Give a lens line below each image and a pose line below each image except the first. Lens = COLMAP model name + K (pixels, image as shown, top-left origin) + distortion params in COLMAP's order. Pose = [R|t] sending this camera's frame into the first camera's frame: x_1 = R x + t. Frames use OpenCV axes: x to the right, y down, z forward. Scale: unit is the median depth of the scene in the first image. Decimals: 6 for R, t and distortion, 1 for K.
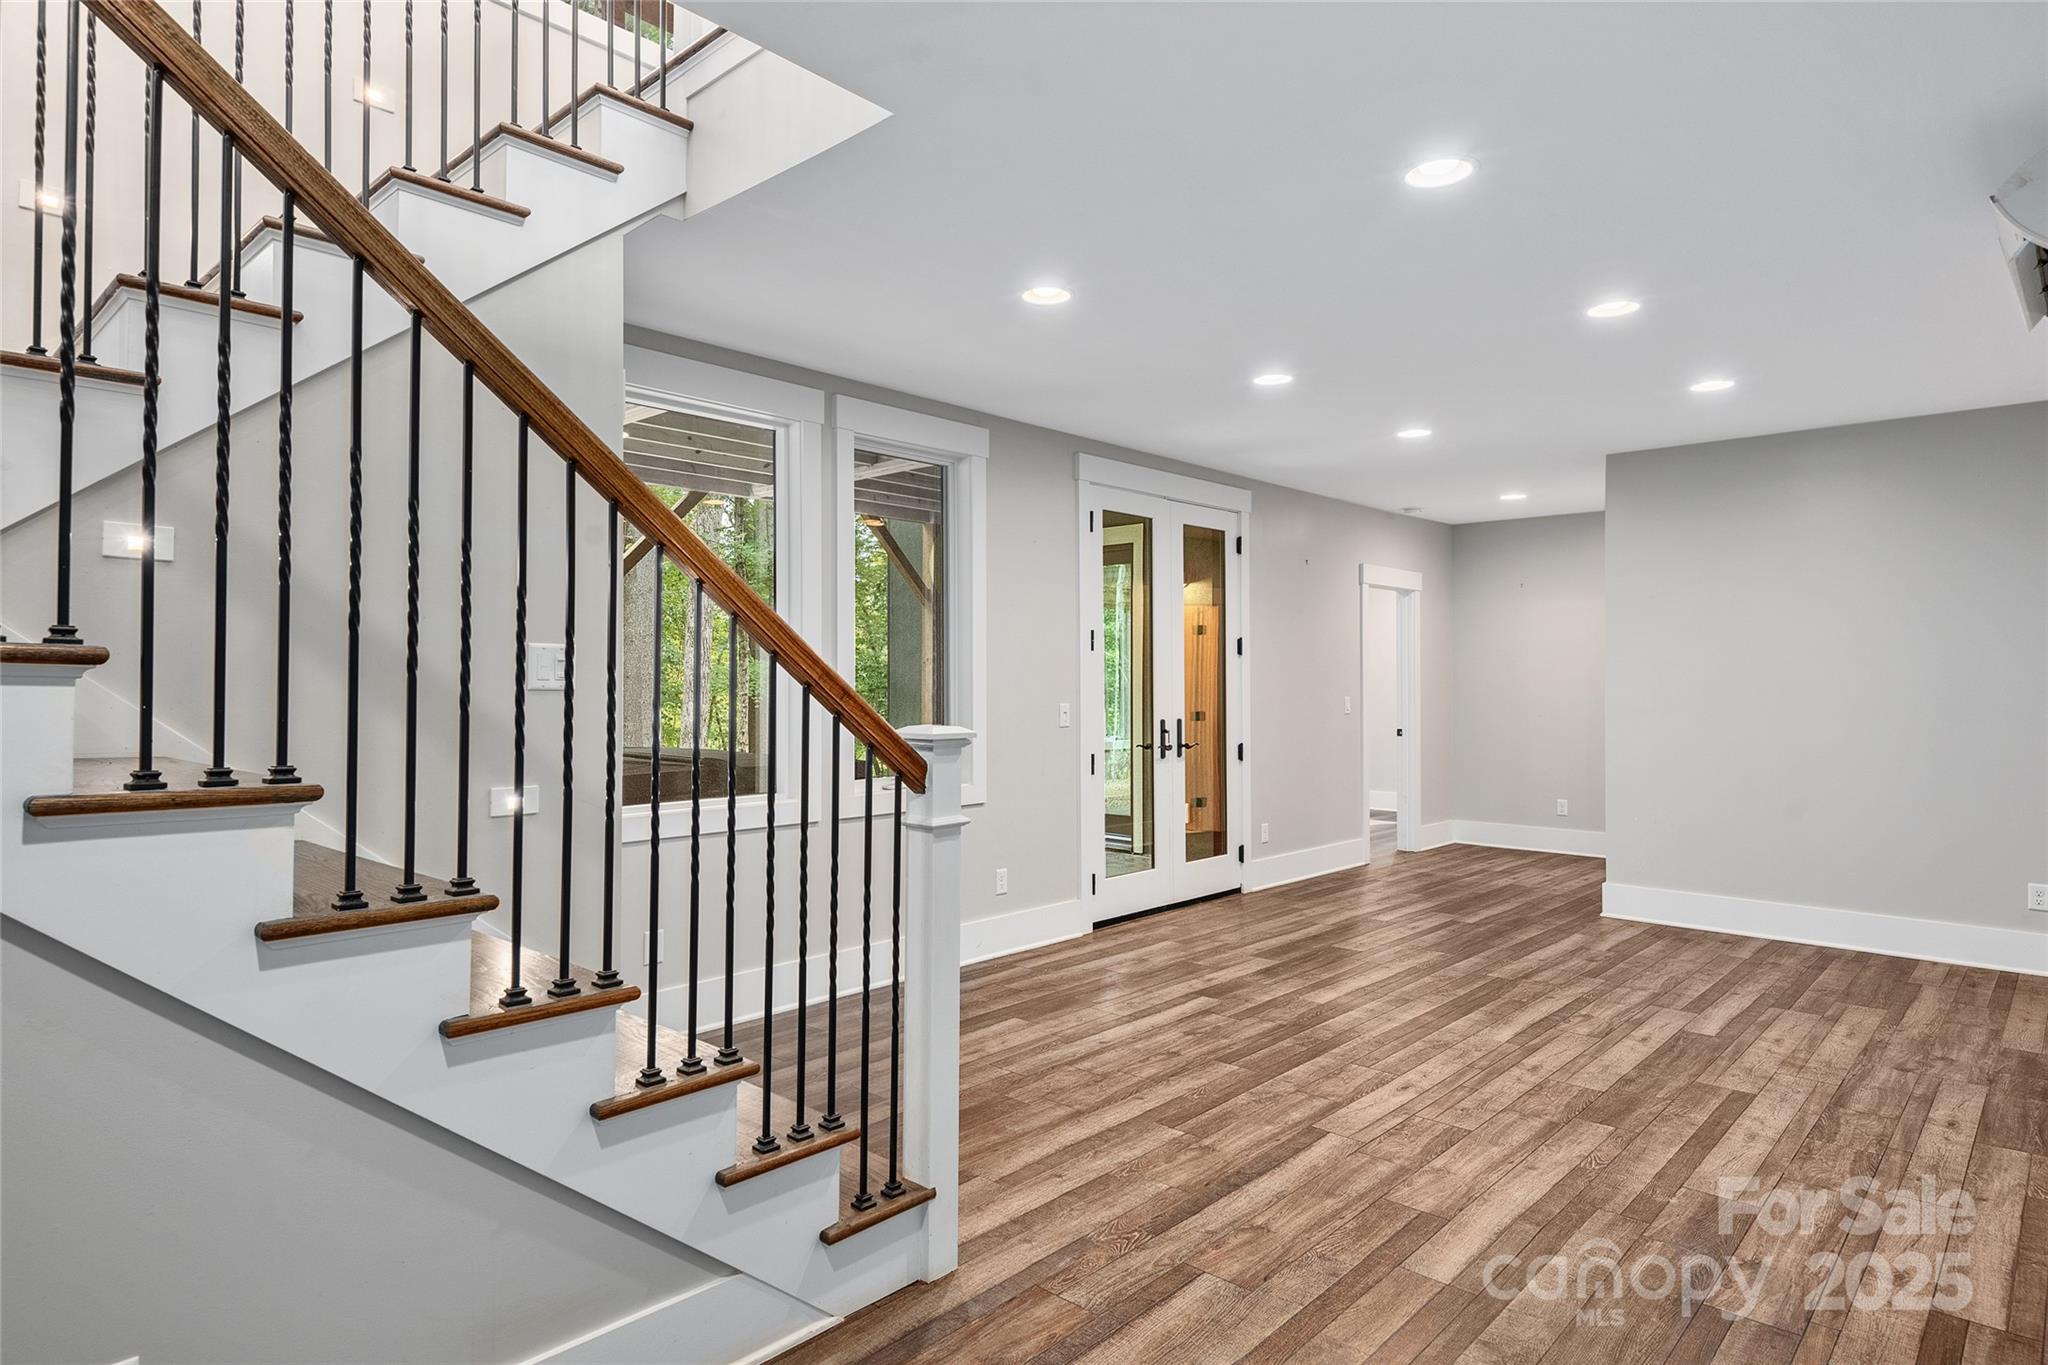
lens RADIAL K [[1137.9, 0, 1025.0], [0, 1137.9, 682.4], [0, 0, 1]] dist [0.025095, -0.019174]
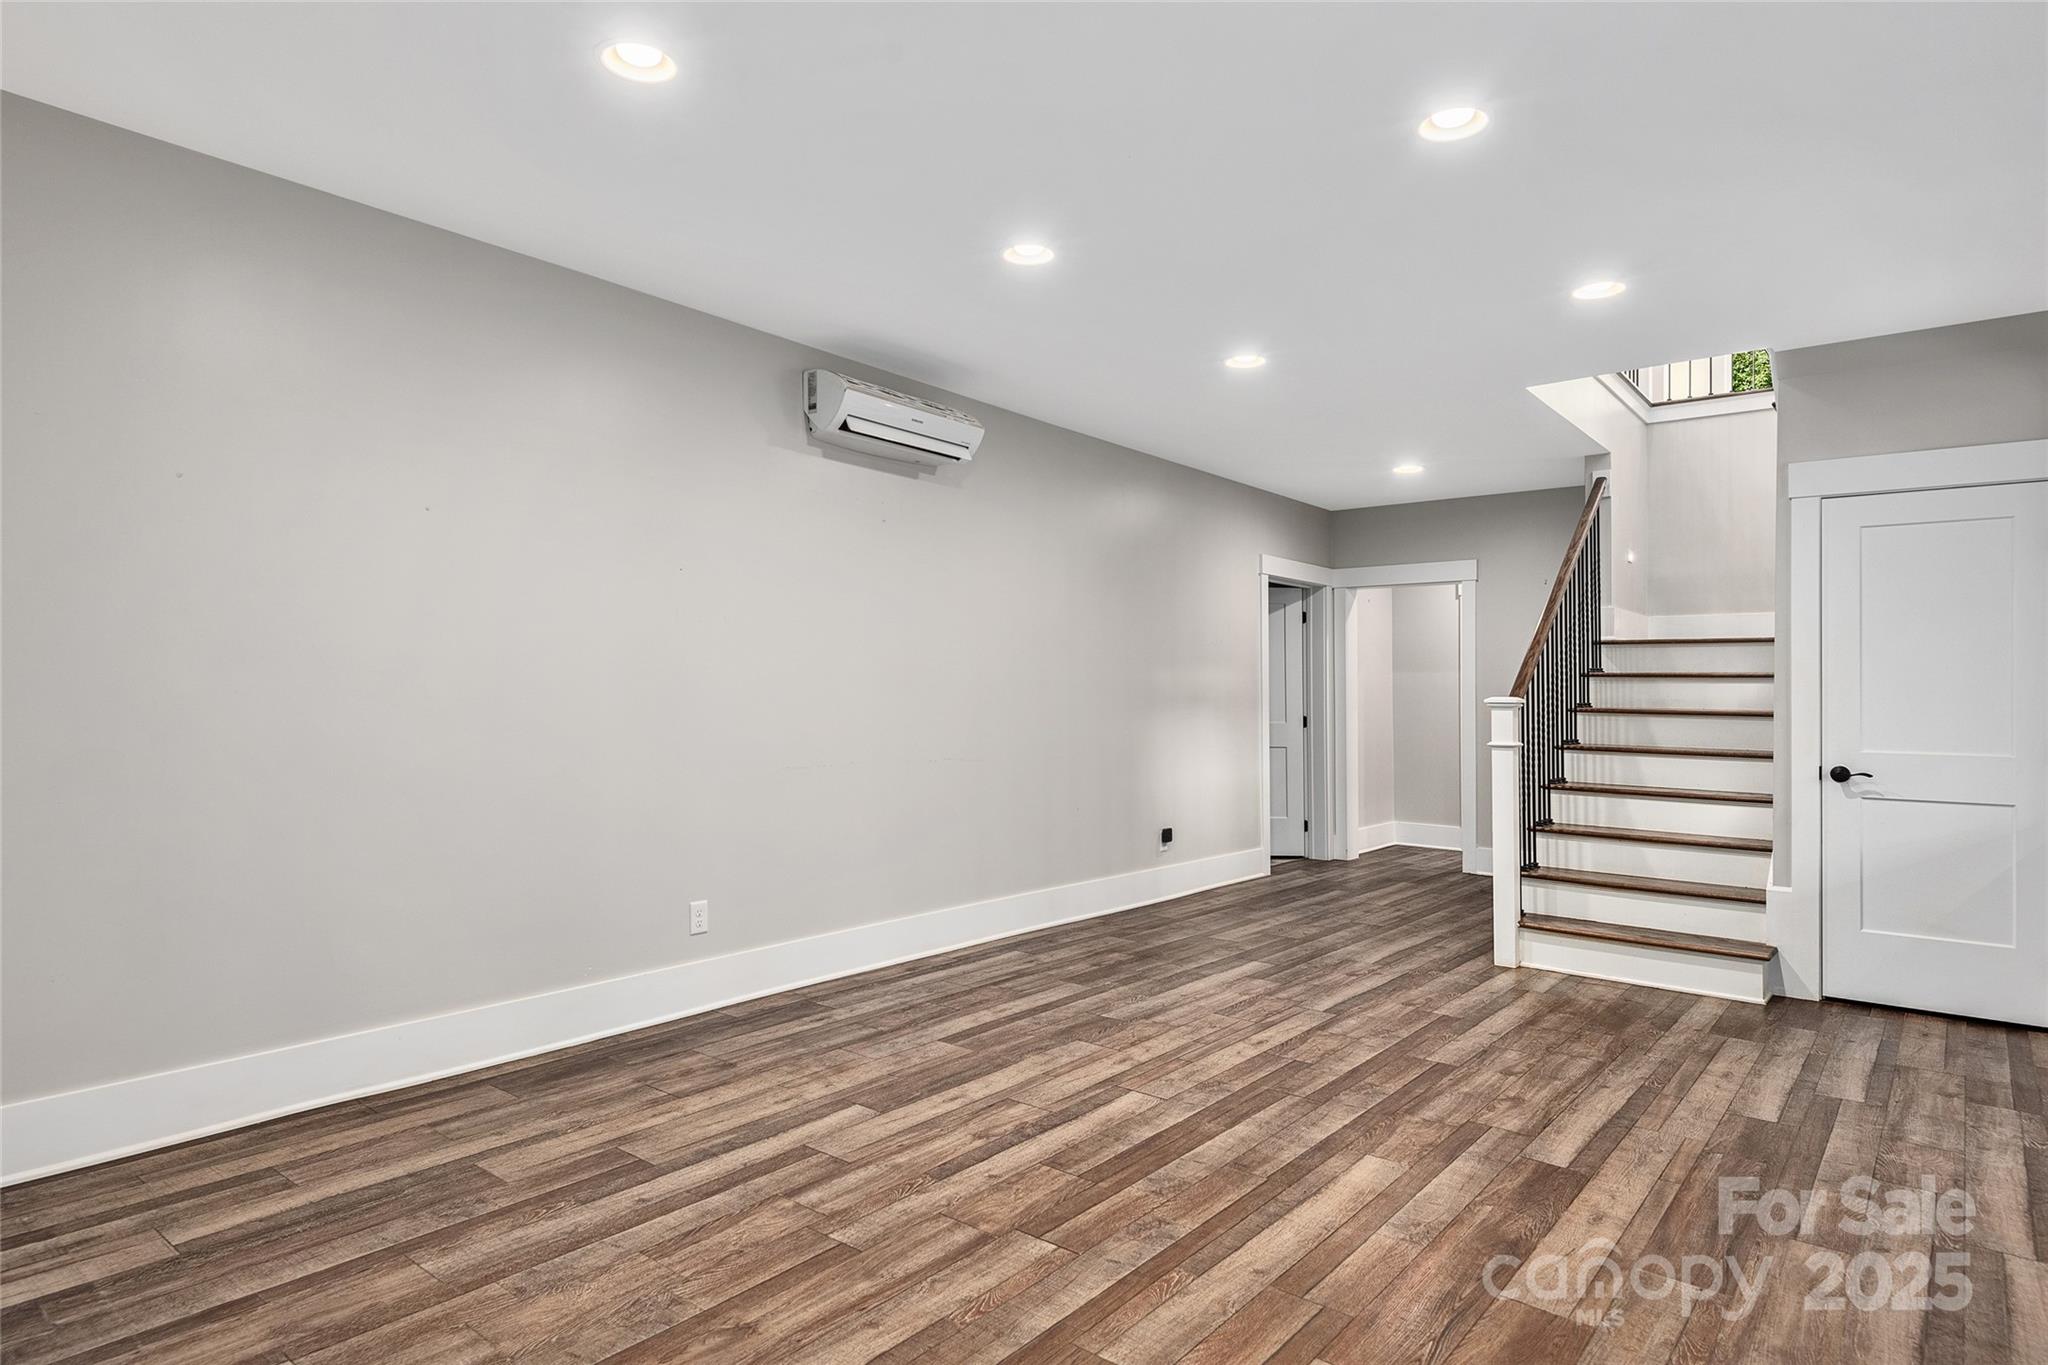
lens RADIAL K [[1137.9, 0, 1022.9], [0, 1137.9, 680.7], [0, 0, 1]] dist [0.025095, -0.019174]
pose [[-0.997684, -0.016579, -0.065963, 0.649810], [-0.015904, 0.999816, -0.010739, 0.036161], [0.066129, -0.009665, -0.997764, 2.118166]]
